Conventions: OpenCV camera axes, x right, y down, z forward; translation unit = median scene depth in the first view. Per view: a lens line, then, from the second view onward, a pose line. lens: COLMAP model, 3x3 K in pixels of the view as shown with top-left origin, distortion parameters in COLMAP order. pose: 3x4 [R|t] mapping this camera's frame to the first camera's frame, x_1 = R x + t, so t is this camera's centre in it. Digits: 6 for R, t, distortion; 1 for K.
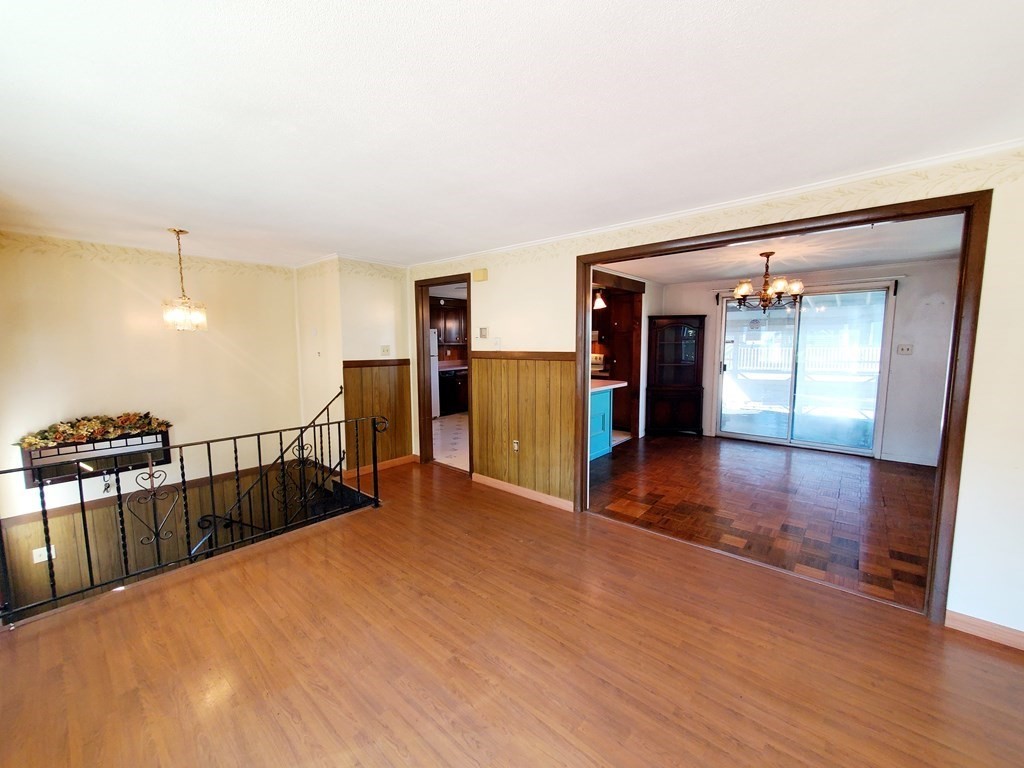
lens RADIAL K [[409.8, 0, 517.4], [0, 409.8, 383.1], [0, 0, 1]] dist [0.000146, -0.000106]
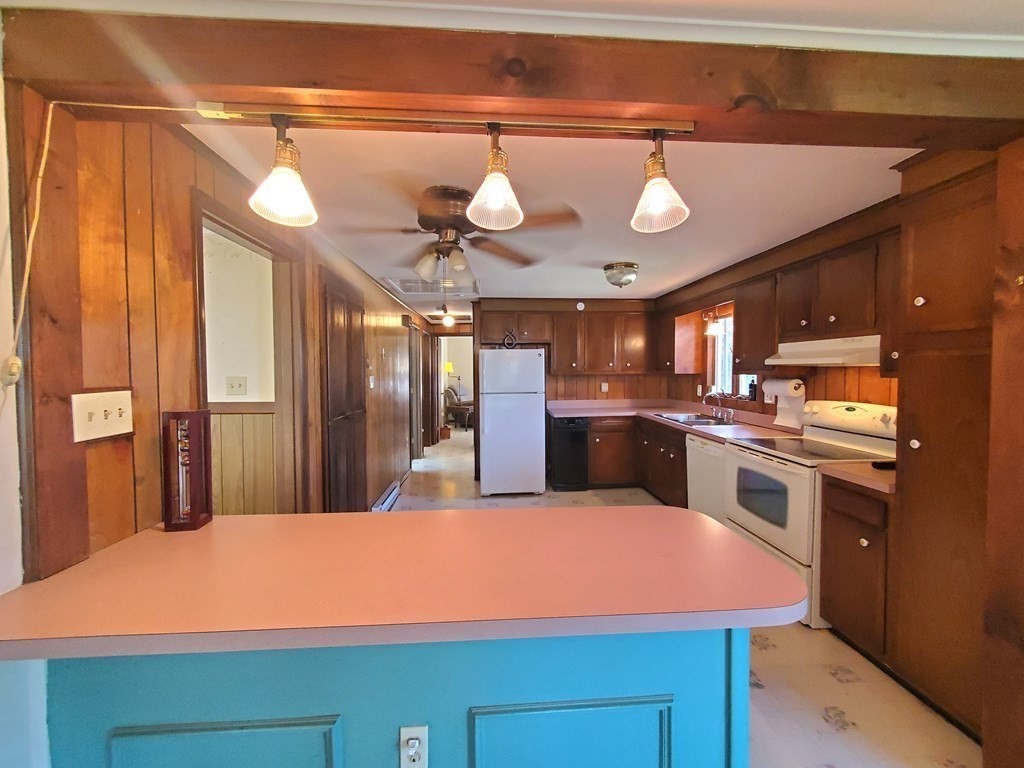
lens RADIAL K [[409.8, 0, 517.4], [0, 409.8, 383.1], [0, 0, 1]] dist [0.000146, -0.000106]
pose [[0.694812, 0.022464, -0.718840, 0.285431], [-0.070517, 0.996824, -0.037009, -0.074215], [0.715726, 0.076405, 0.694190, 0.730601]]
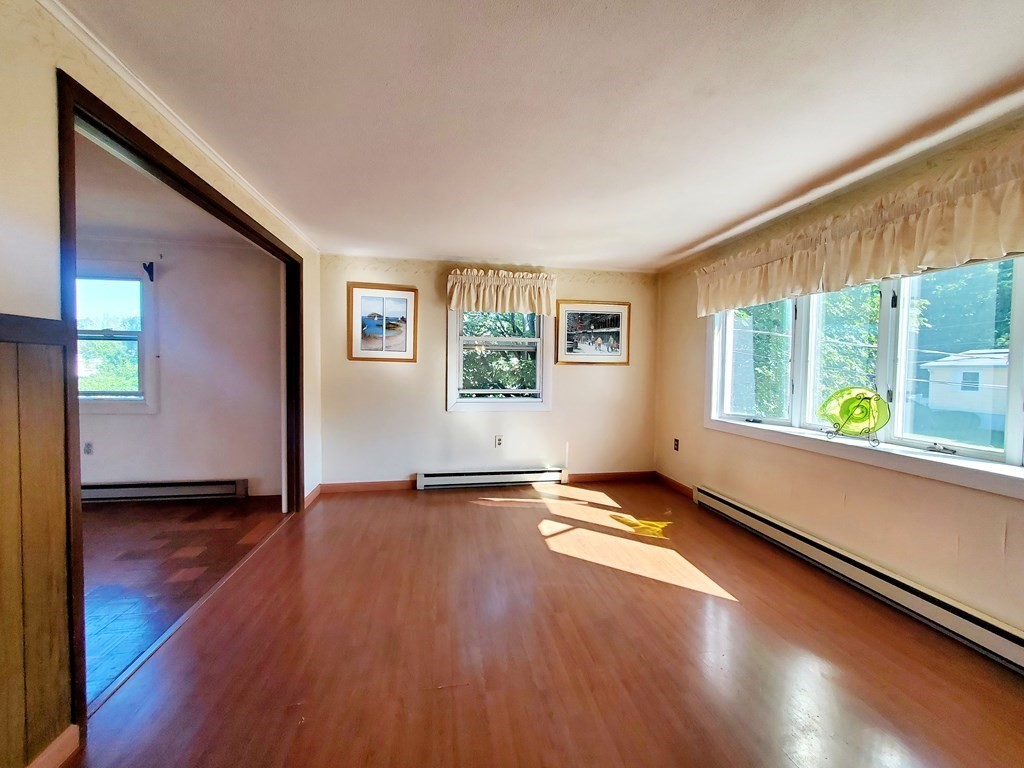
lens RADIAL K [[409.8, 0, 517.4], [0, 409.8, 383.1], [0, 0, 1]] dist [0.000146, -0.000106]
pose [[-0.773541, -0.030214, 0.633026, -0.256814], [0.053970, 0.992094, 0.113301, -0.023958], [-0.631444, 0.121808, -0.765794, 0.624390]]
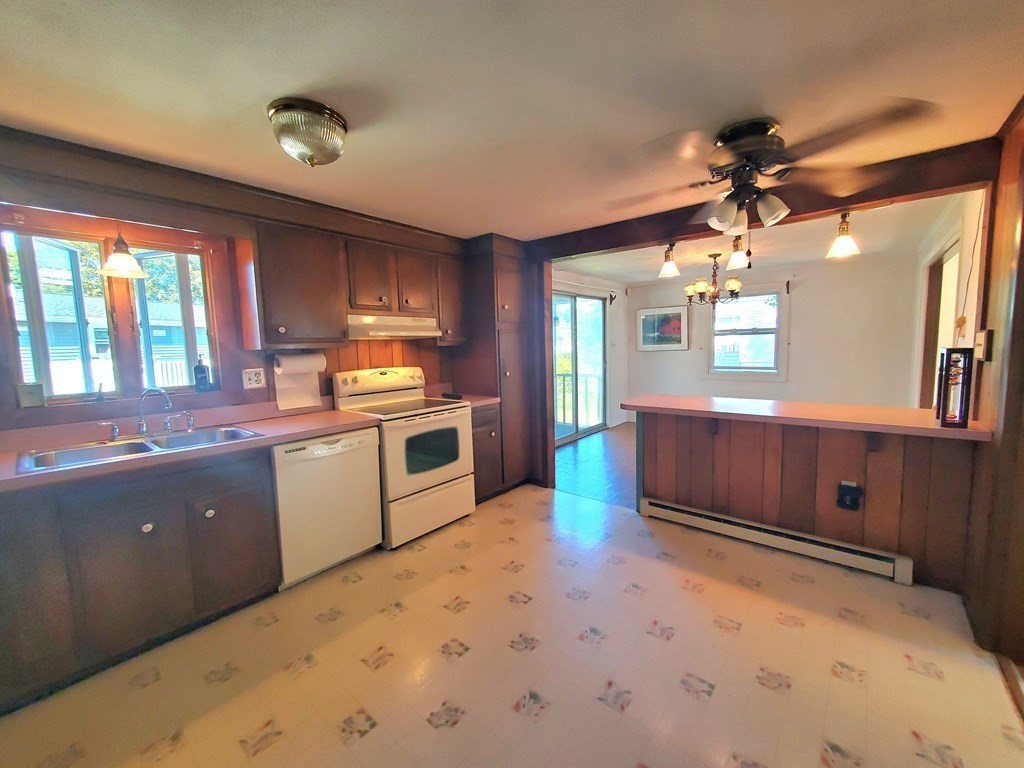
lens RADIAL K [[409.8, 0, 517.4], [0, 409.8, 383.1], [0, 0, 1]] dist [0.000146, -0.000106]
pose [[-0.004991, -0.092067, 0.995740, -0.383215], [0.127548, 0.987561, 0.091950, -0.104822], [-0.991820, 0.127464, 0.006814, 1.139174]]
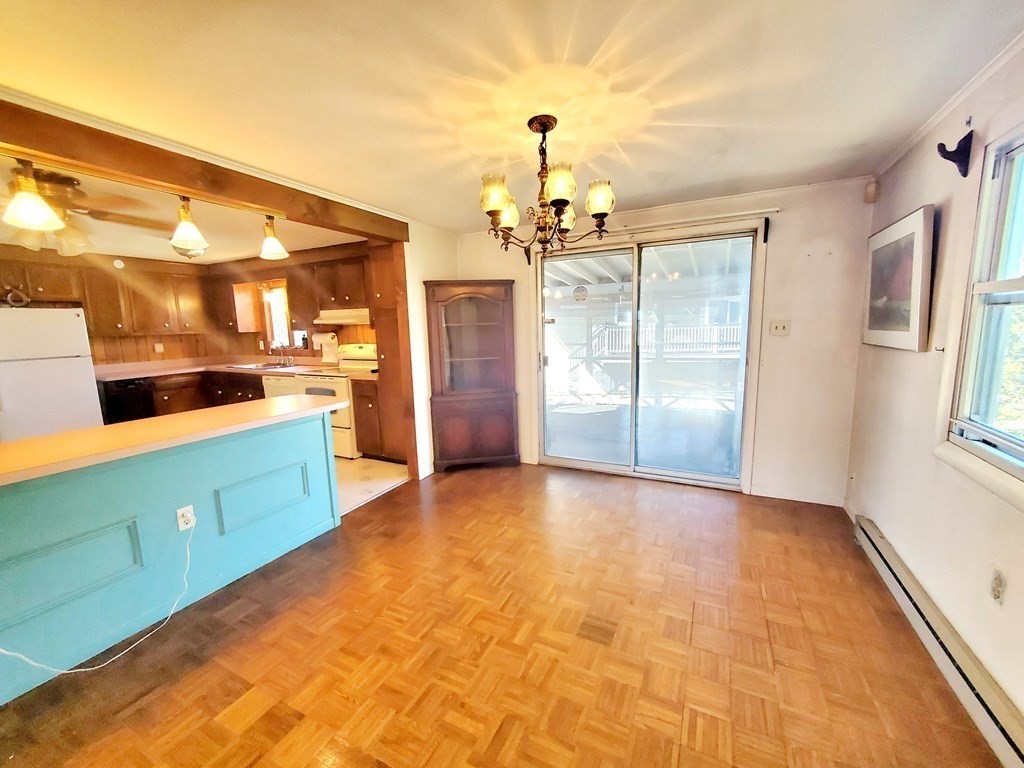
lens RADIAL K [[404.9, 0, 522.7], [0, 404.9, 384.1], [0, 0, 1]] dist [-0.002500, -0.000200]
pose [[0.969280, -0.054897, 0.239756, 0.337810], [0.045116, 0.997917, 0.046101, -0.034838], [-0.241787, -0.033868, 0.969738, 0.407402]]
